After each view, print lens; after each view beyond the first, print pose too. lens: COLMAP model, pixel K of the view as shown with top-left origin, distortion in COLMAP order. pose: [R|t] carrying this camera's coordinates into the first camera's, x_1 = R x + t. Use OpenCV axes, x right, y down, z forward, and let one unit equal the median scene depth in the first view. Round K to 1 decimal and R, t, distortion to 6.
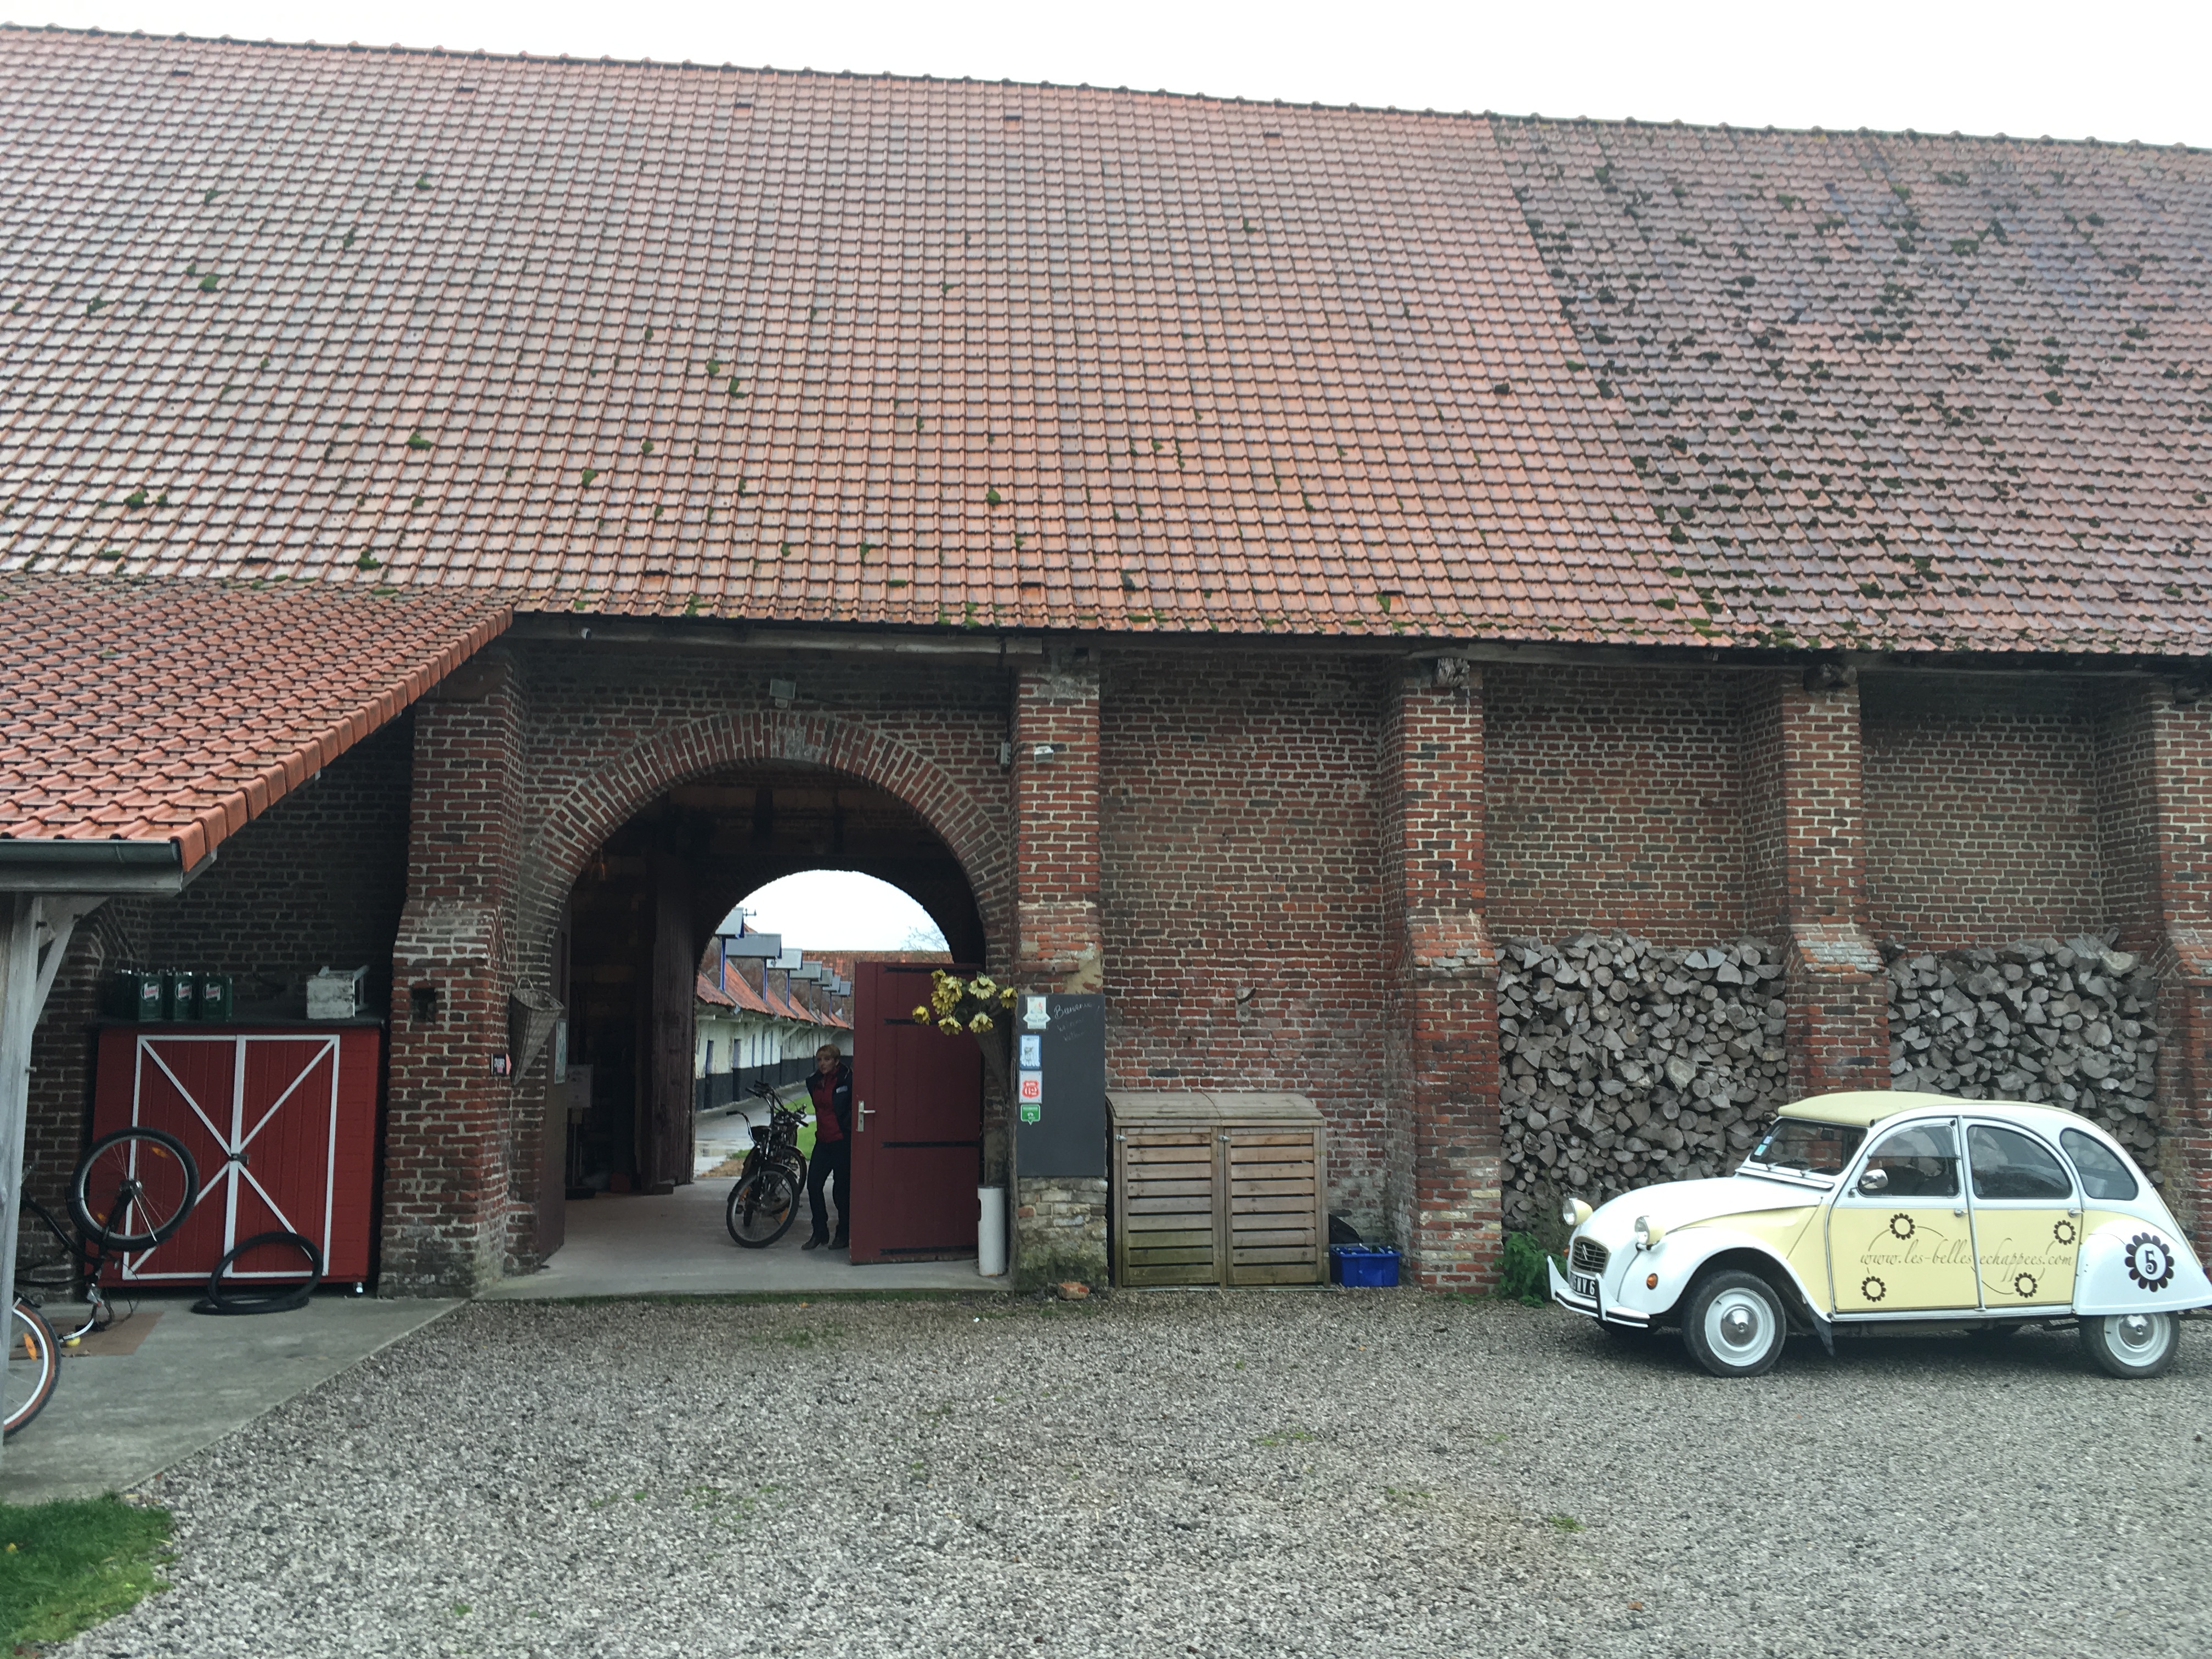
lens RADIAL K [[1854.1, 0, 1107.2], [0, 1854.1, 813.5], [0, 0, 1]] dist [0.112162, -0.085849]
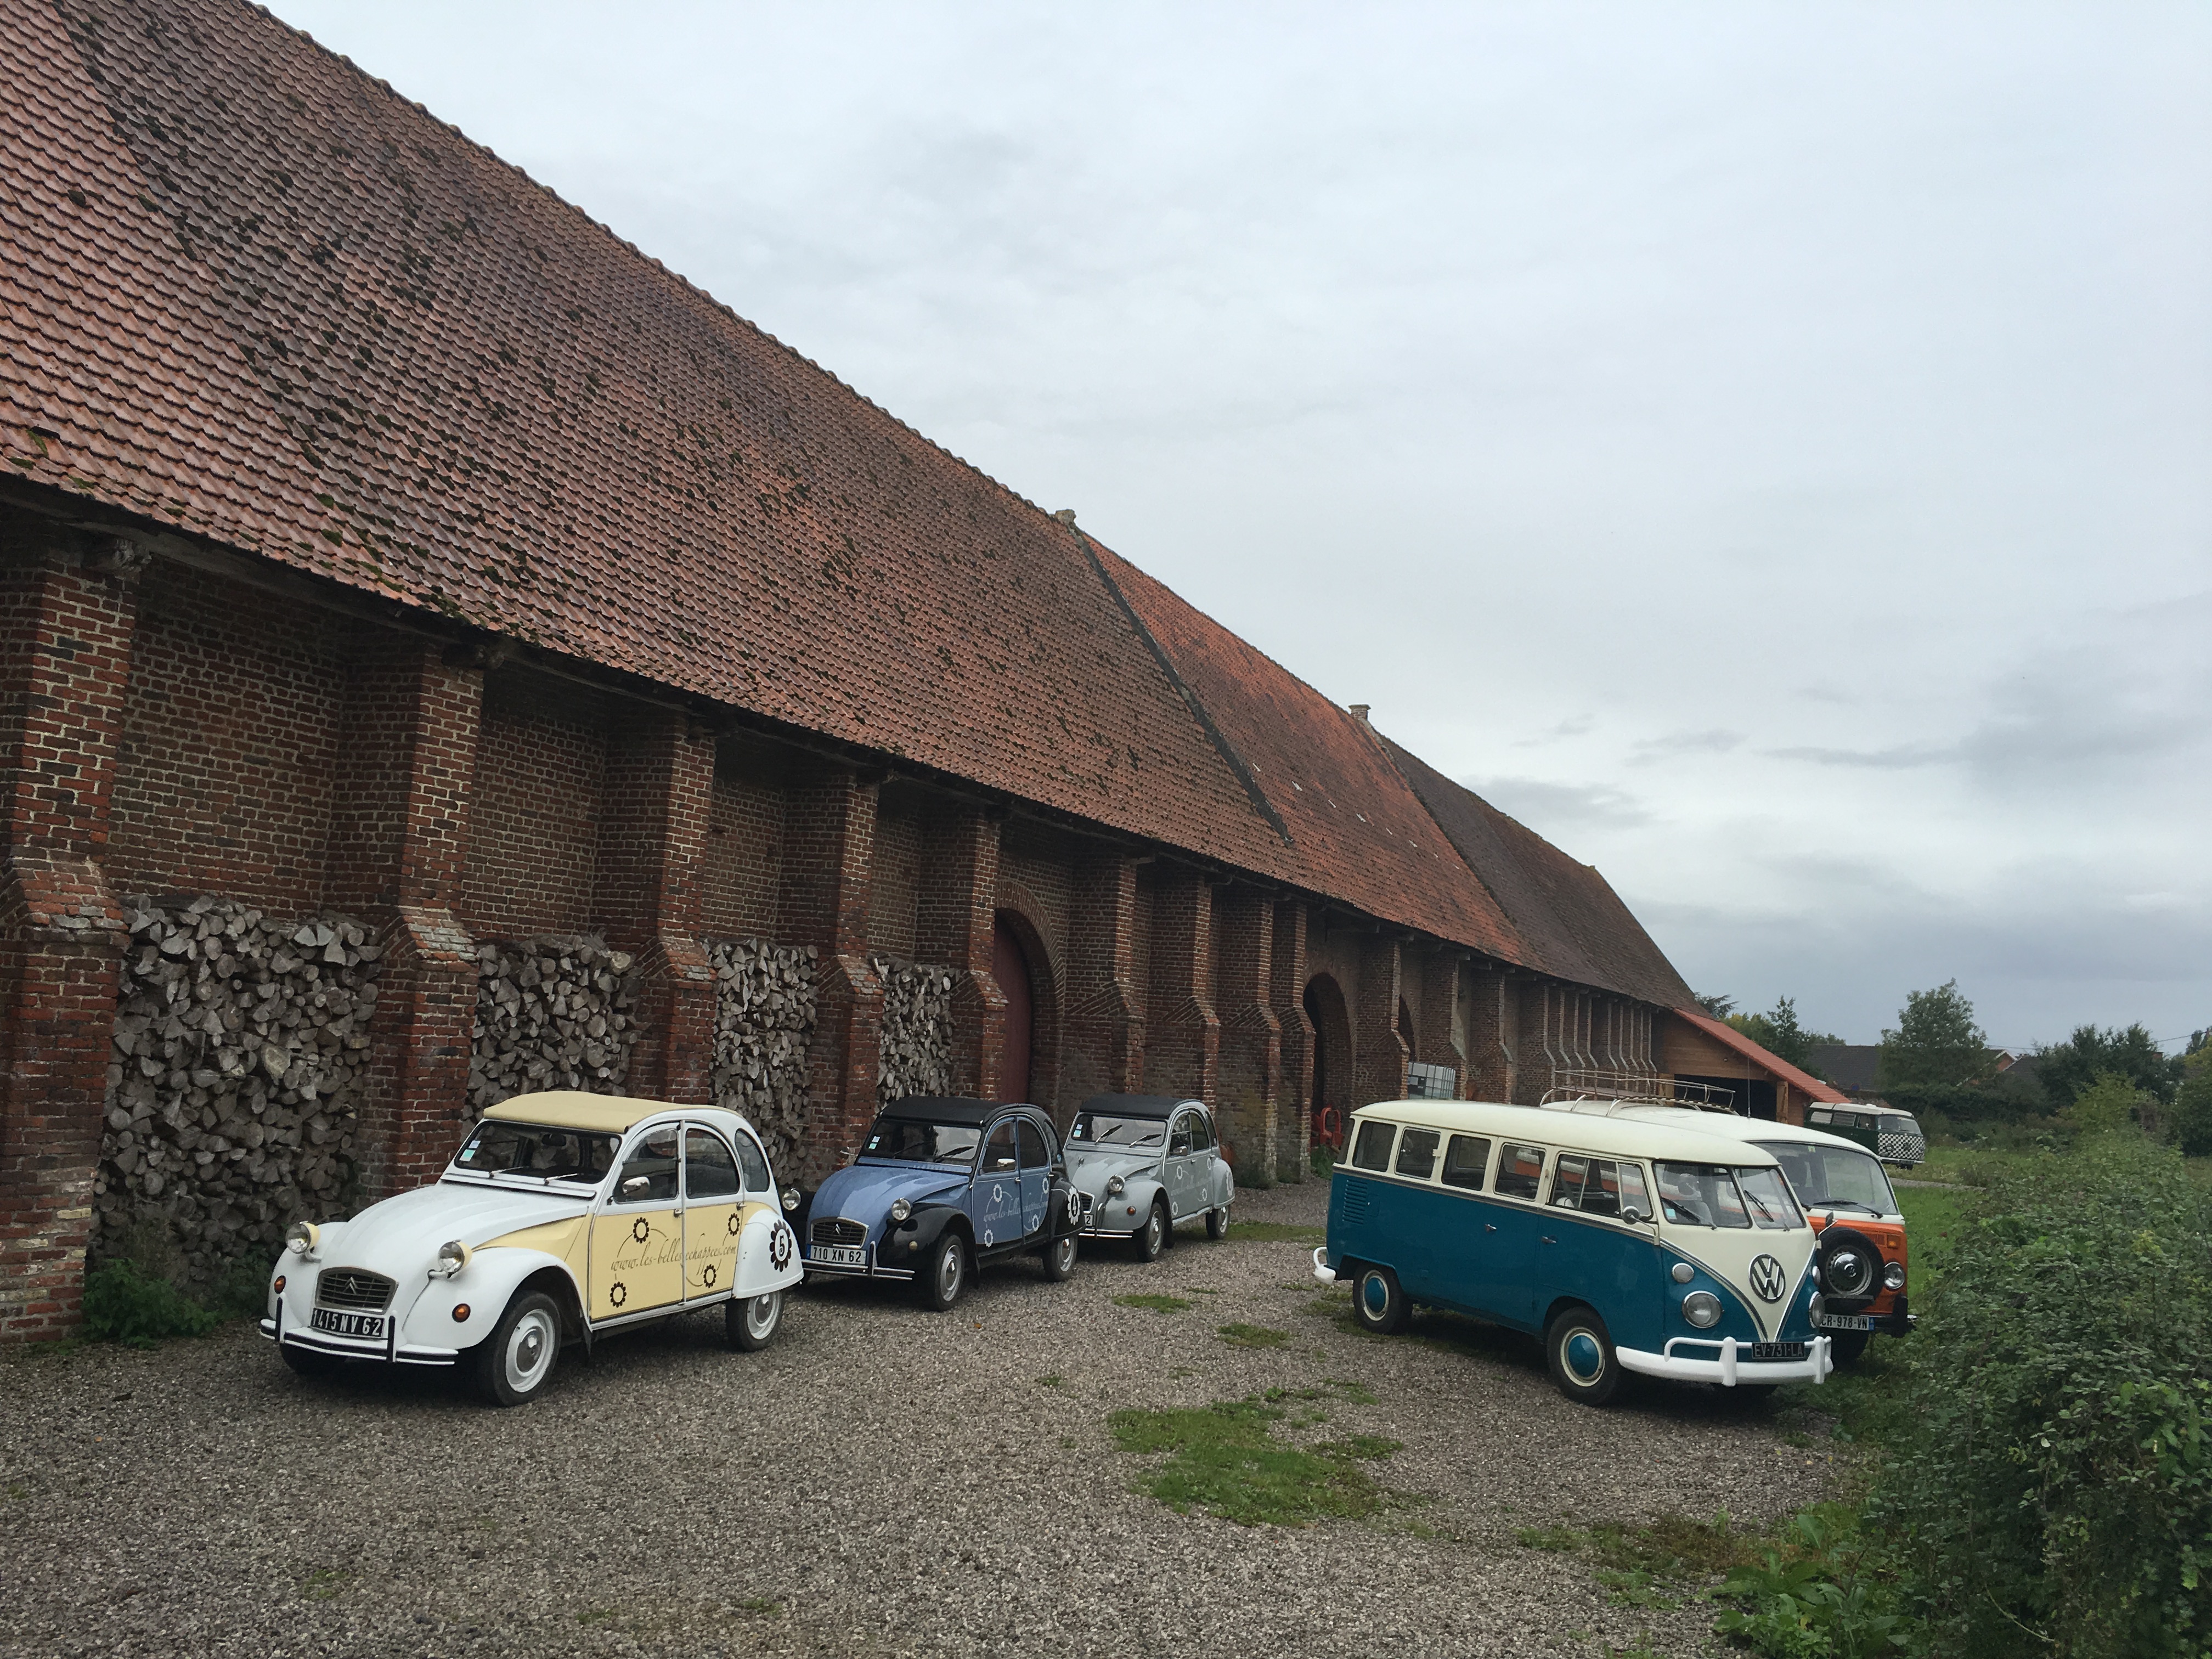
lens RADIAL K [[1854.1, 0, 1102.8], [0, 1854.1, 817.2], [0, 0, 1]] dist [0.112162, -0.085849]
pose [[0.541274, 0.132340, 0.830367, -0.240763], [-0.161894, 0.985462, -0.051529, 0.006841], [-0.825114, -0.106540, 0.554830, 0.190676]]
